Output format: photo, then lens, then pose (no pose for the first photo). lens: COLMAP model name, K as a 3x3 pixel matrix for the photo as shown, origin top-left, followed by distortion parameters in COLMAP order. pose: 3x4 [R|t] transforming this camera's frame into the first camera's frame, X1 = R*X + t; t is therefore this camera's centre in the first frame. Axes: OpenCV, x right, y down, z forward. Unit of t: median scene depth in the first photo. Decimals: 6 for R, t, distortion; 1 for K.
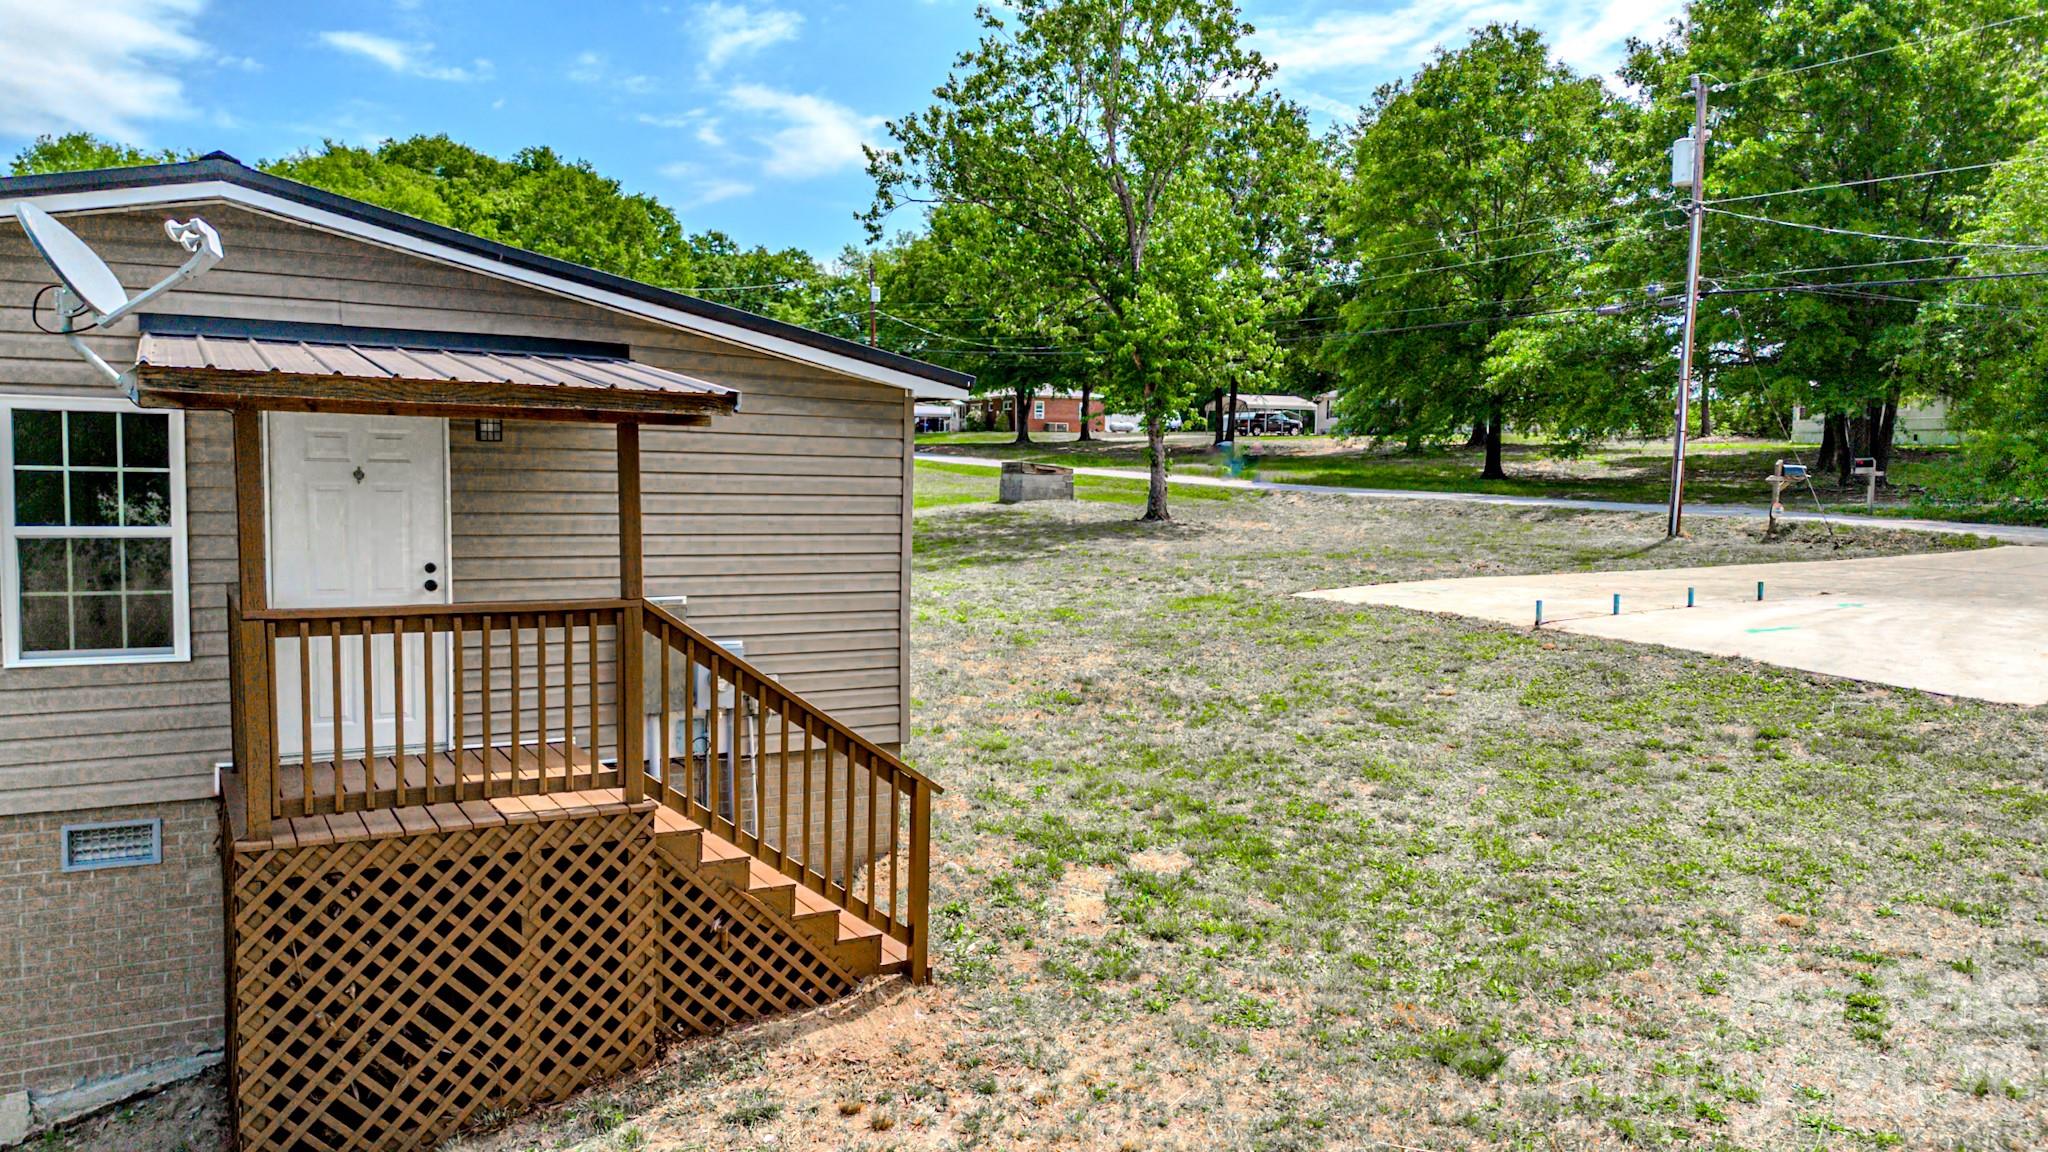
lens RADIAL K [[1440.4, 0, 1024.0], [0, 1440.4, 576.0], [0, 0, 1]] dist [0.078821, -0.086707]
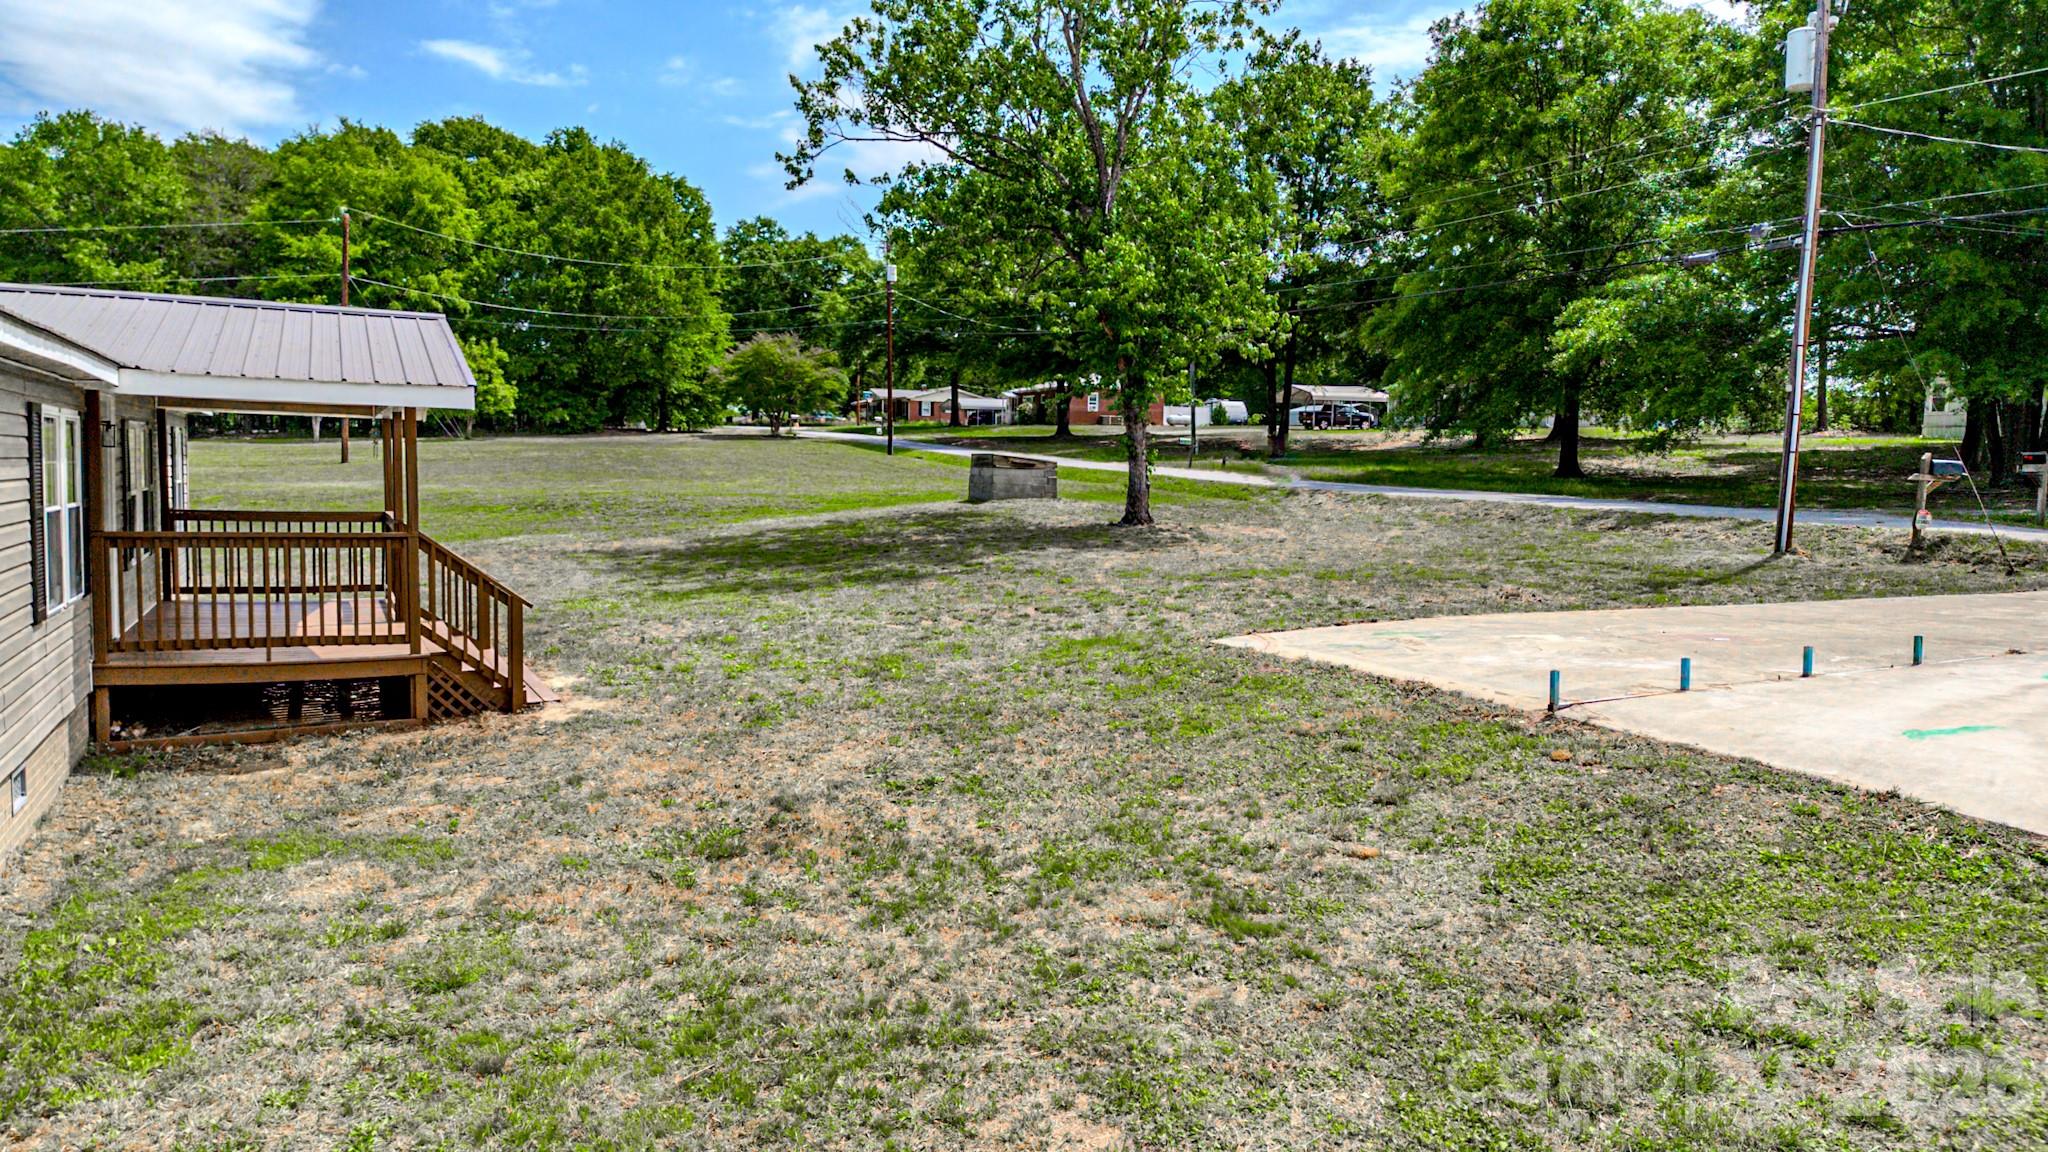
lens RADIAL K [[1440.4, 0, 1024.0], [0, 1440.4, 576.0], [0, 0, 1]] dist [0.078821, -0.086707]
pose [[0.998131, 0.009303, -0.060400, 0.066591], [-0.009152, 0.999954, 0.002779, -0.009313], [0.060423, -0.002221, 0.998170, 0.147775]]
